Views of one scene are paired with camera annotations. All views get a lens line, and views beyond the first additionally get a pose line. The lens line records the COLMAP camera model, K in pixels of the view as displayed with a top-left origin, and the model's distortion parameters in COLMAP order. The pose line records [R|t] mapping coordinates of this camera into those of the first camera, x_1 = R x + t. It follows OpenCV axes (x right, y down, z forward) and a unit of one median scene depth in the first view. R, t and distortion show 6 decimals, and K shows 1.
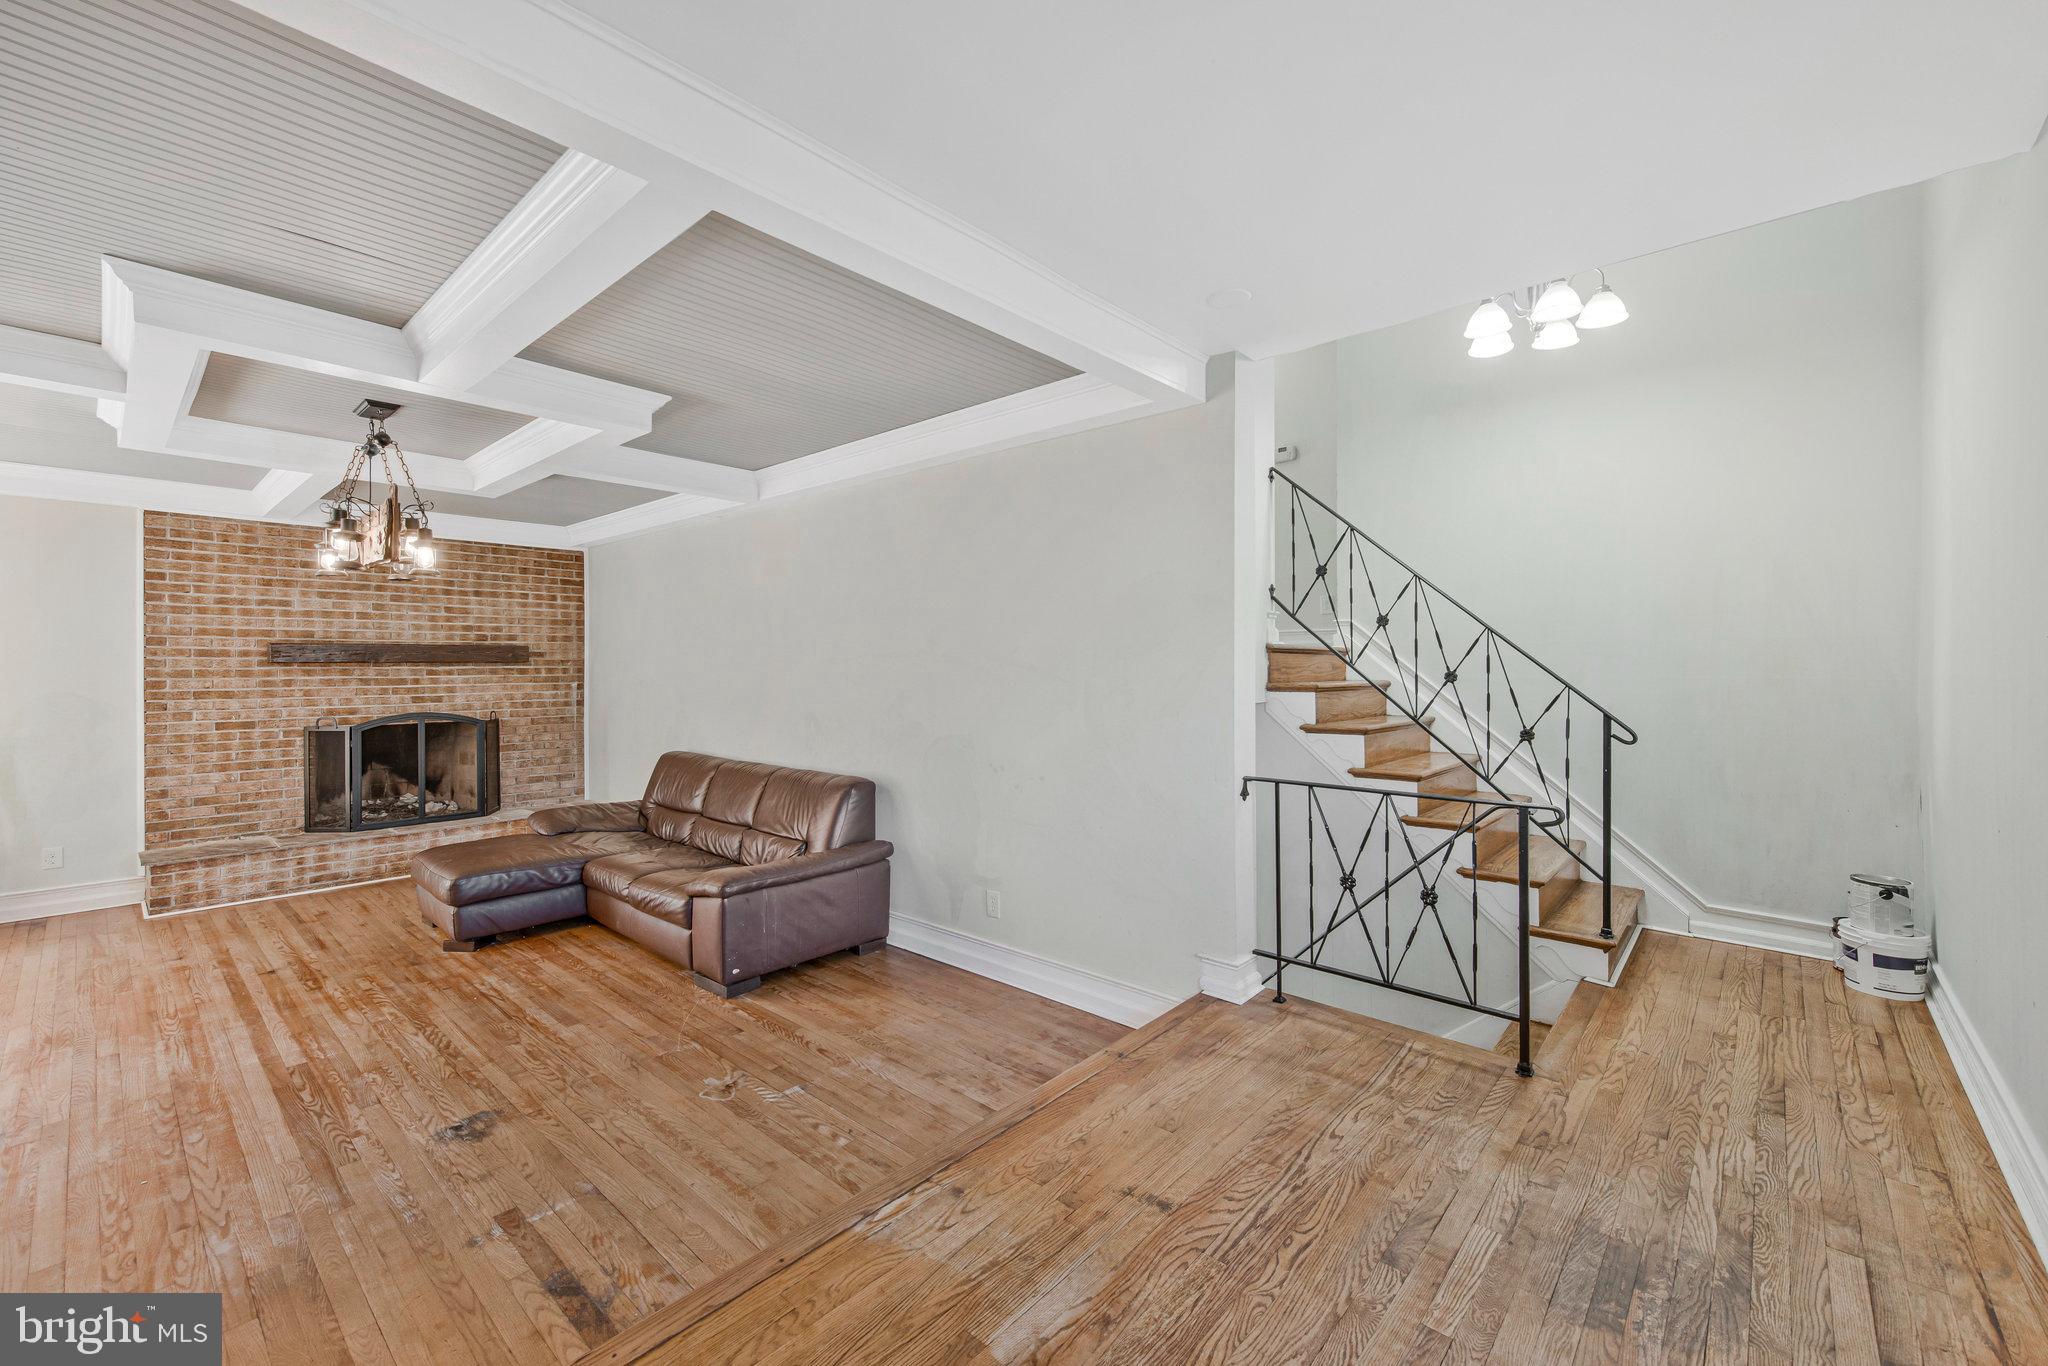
lens RADIAL K [[827.0, 0, 1006.8], [0, 827.0, 684.3], [0, 0, 1]] dist [0.019659, -0.002578]
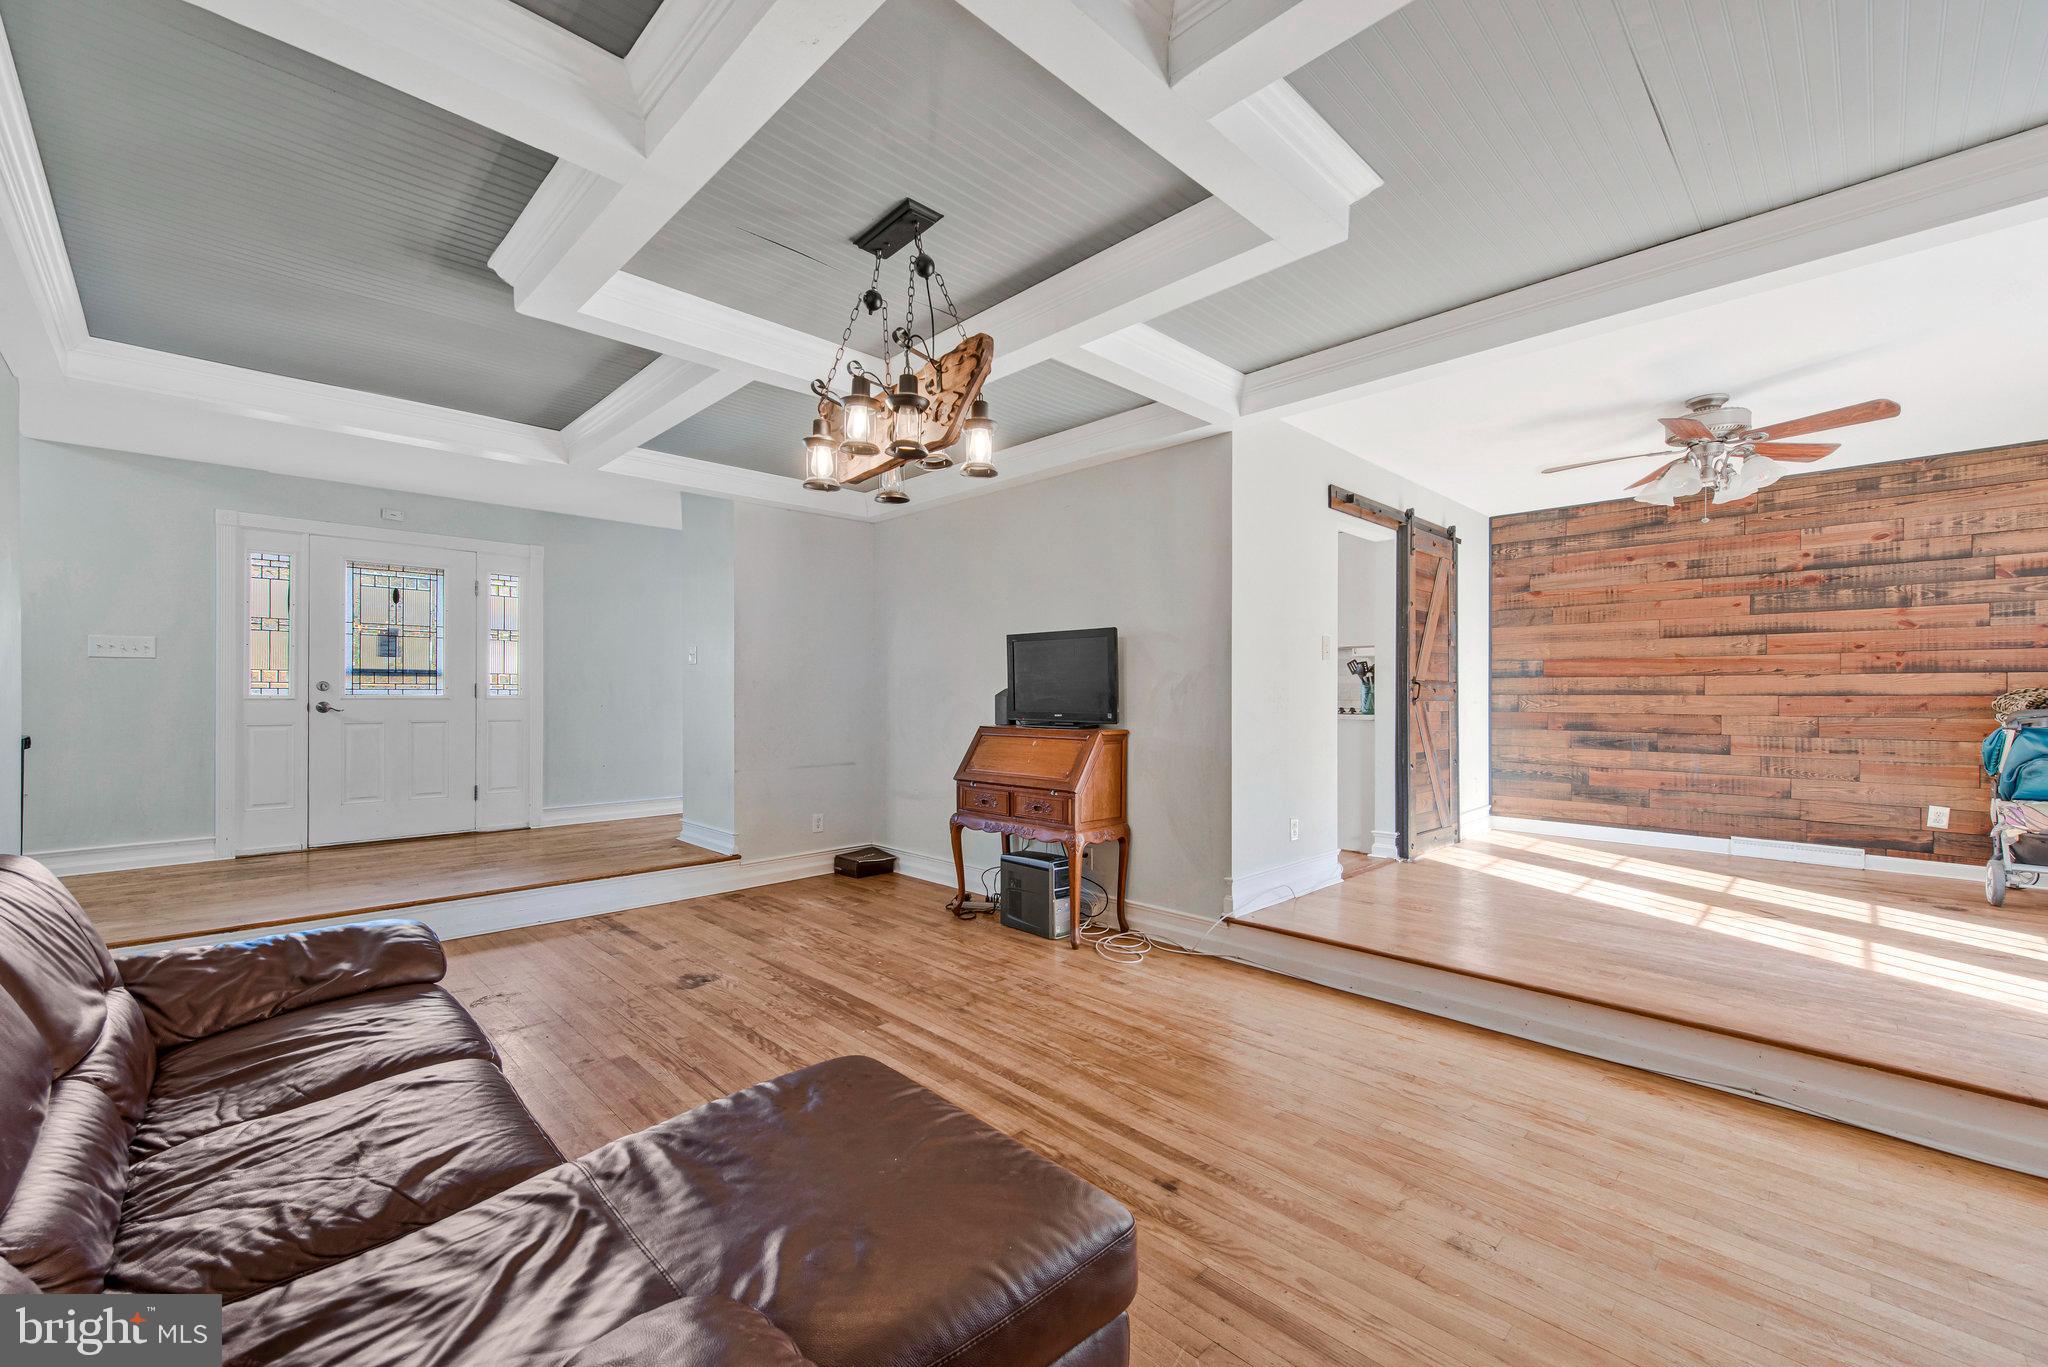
lens RADIAL K [[827.0, 0, 1006.1], [0, 827.0, 692.5], [0, 0, 1]] dist [0.019659, -0.002578]
pose [[-0.997890, 0.004072, 0.064804, -0.889063], [0.005318, 0.999804, 0.019075, 0.028967], [-0.064713, 0.019380, -0.997716, 1.662377]]
